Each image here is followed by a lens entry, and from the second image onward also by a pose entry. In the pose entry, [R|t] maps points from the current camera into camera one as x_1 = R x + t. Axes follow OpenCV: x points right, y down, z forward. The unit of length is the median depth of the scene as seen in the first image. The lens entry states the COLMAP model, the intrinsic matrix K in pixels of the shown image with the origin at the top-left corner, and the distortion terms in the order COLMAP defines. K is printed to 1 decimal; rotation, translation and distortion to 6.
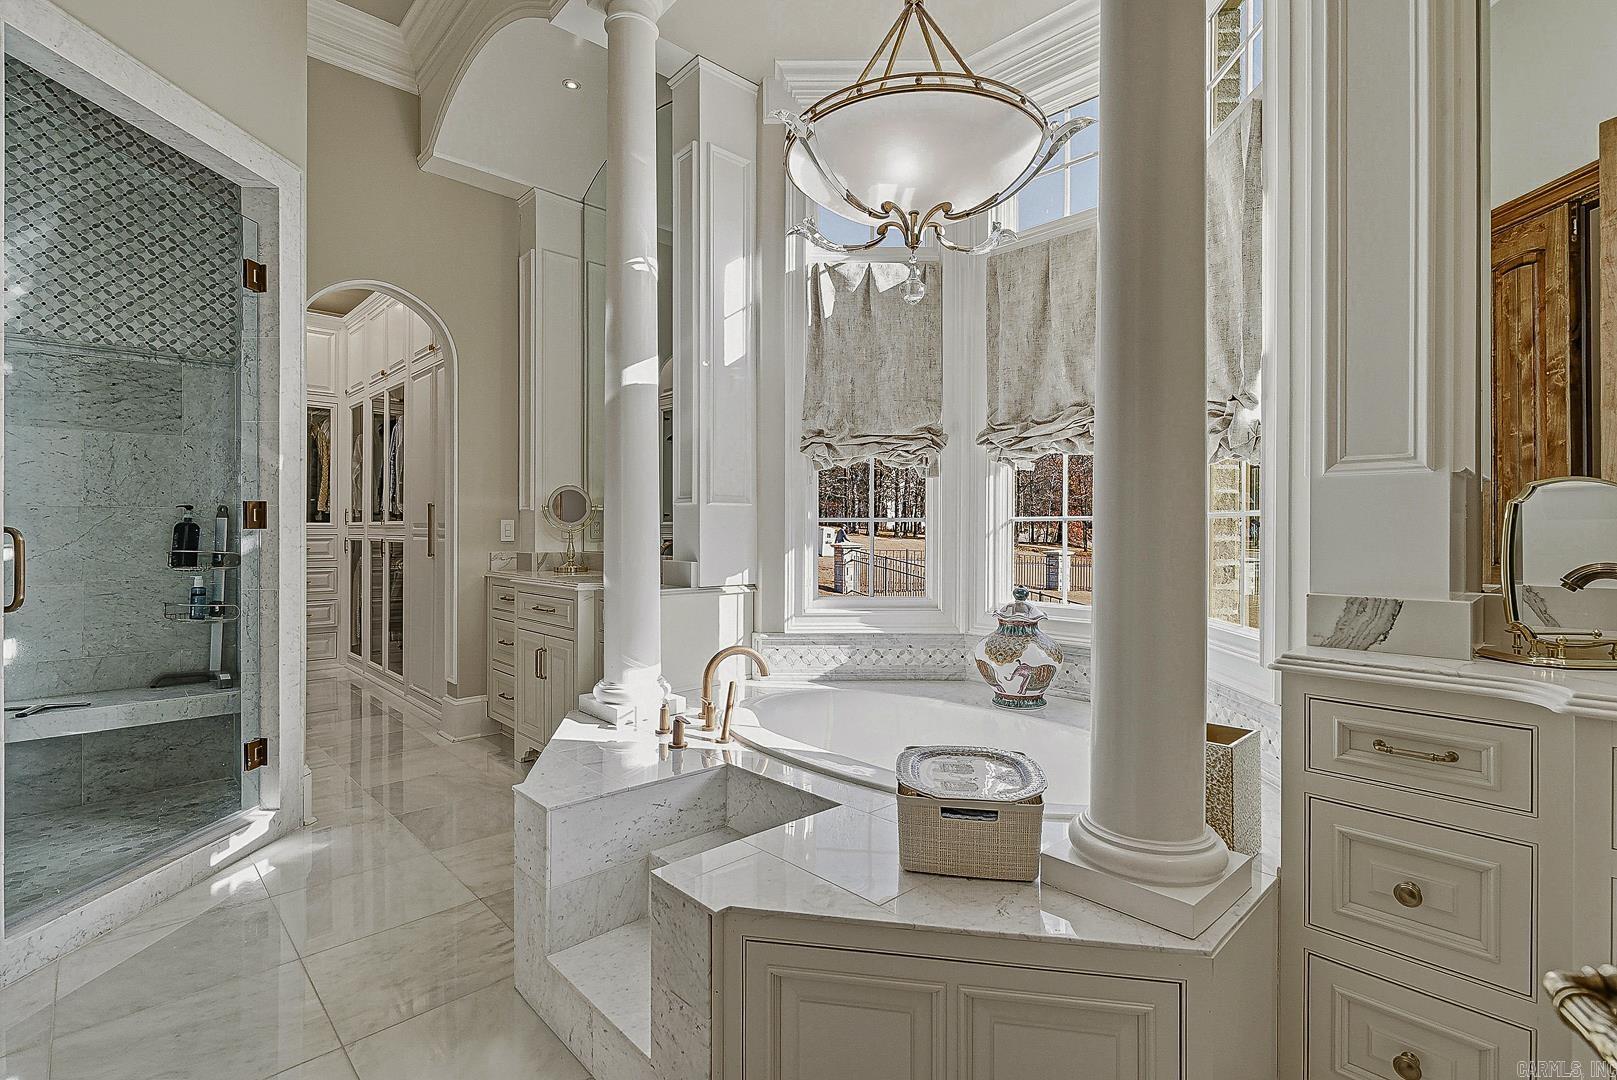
lens RADIAL K [[753.7, 0, 810.5], [0, 753.7, 529.1], [0, 0, 1]] dist [-0.001808, -0.000346]
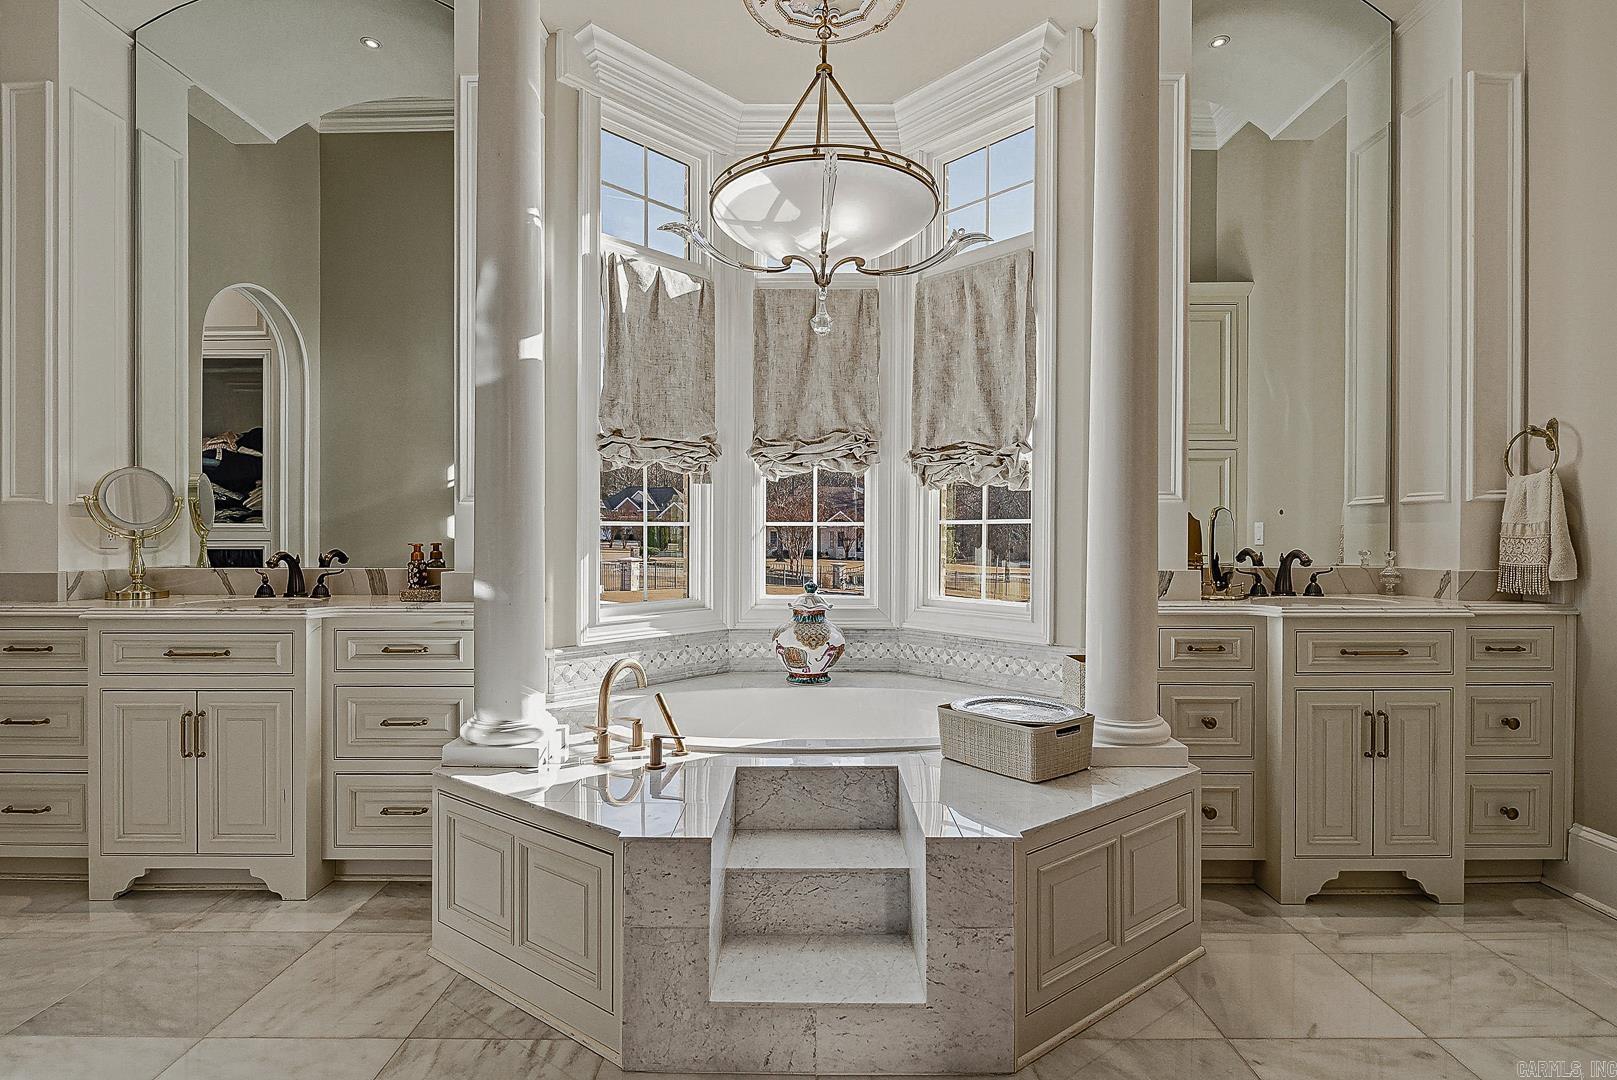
lens RADIAL K [[769.5, 0, 807.3], [0, 769.5, 538.0], [0, 0, 1]] dist [-0.000995, -0.000439]
pose [[0.693778, -0.006886, 0.720156, -0.531651], [0.001454, 0.999966, 0.008161, -0.001304], [-0.720188, -0.004615, 0.693764, 0.152578]]
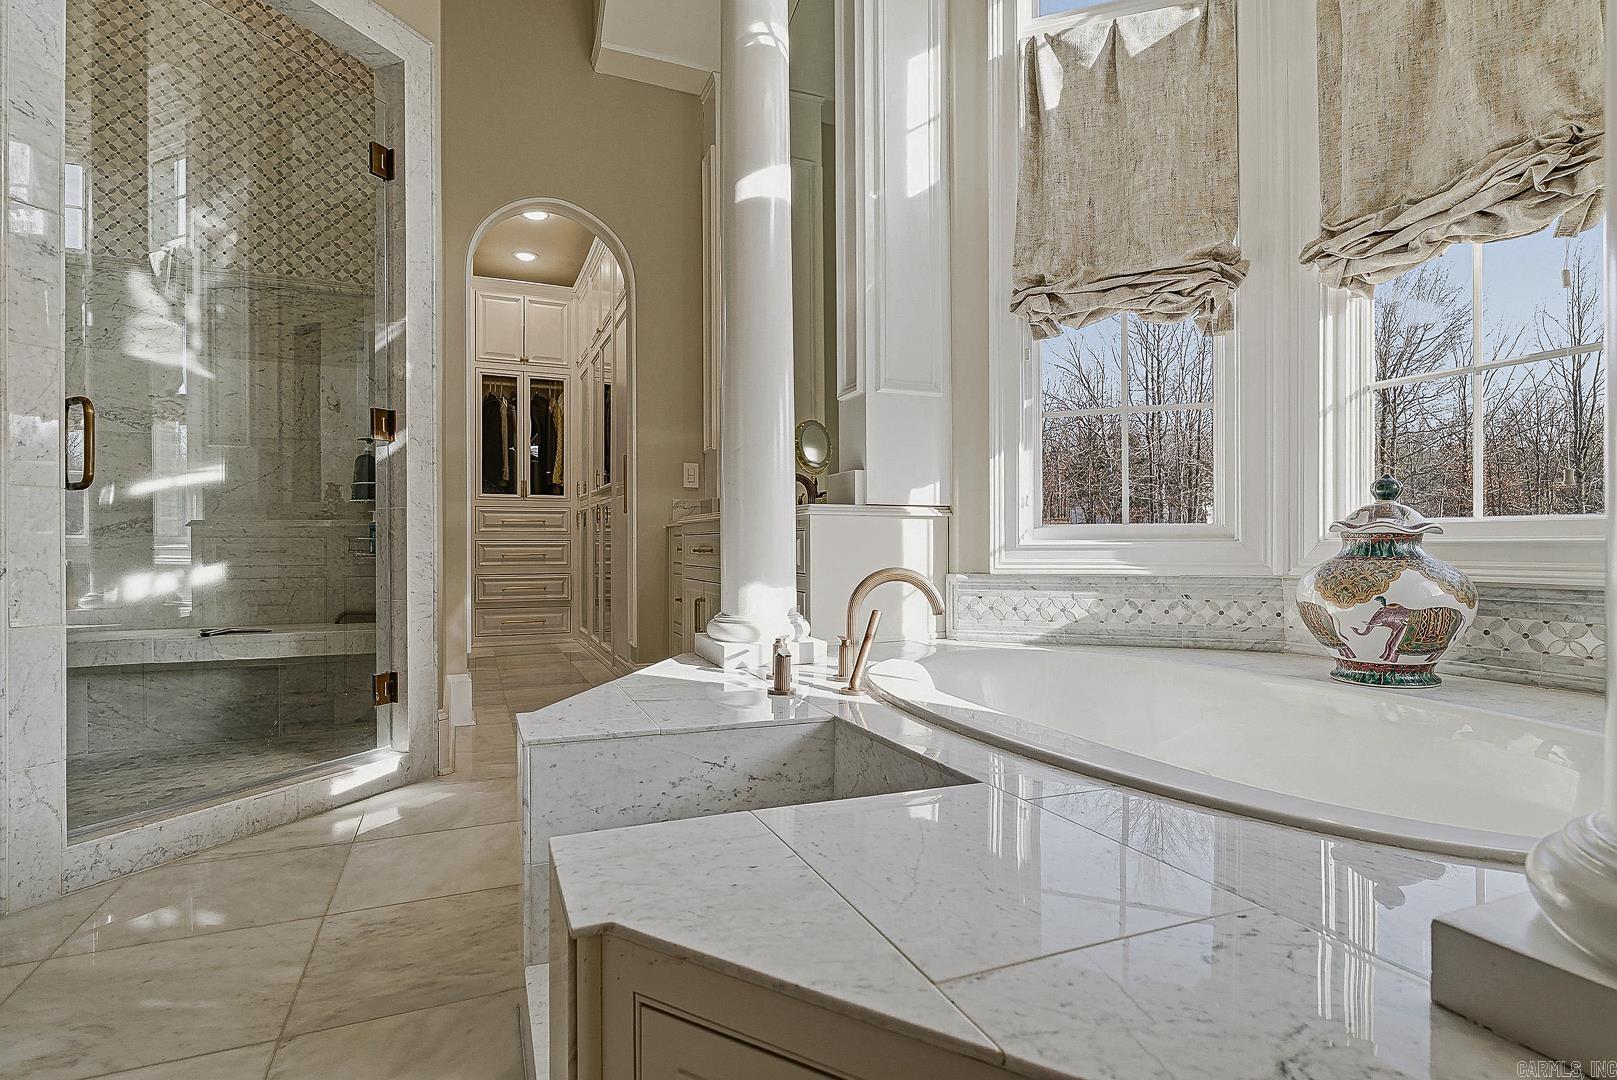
lens RADIAL K [[806.1, 0, 808.5], [0, 806.1, 540.0], [0, 0, 1]] dist [-0.003702, -0.000799]
pose [[0.936179, -0.004609, -0.351493, 0.073534], [0.003496, 0.999987, -0.003803, 0.112512], [0.351506, 0.002332, 0.936183, 0.242990]]
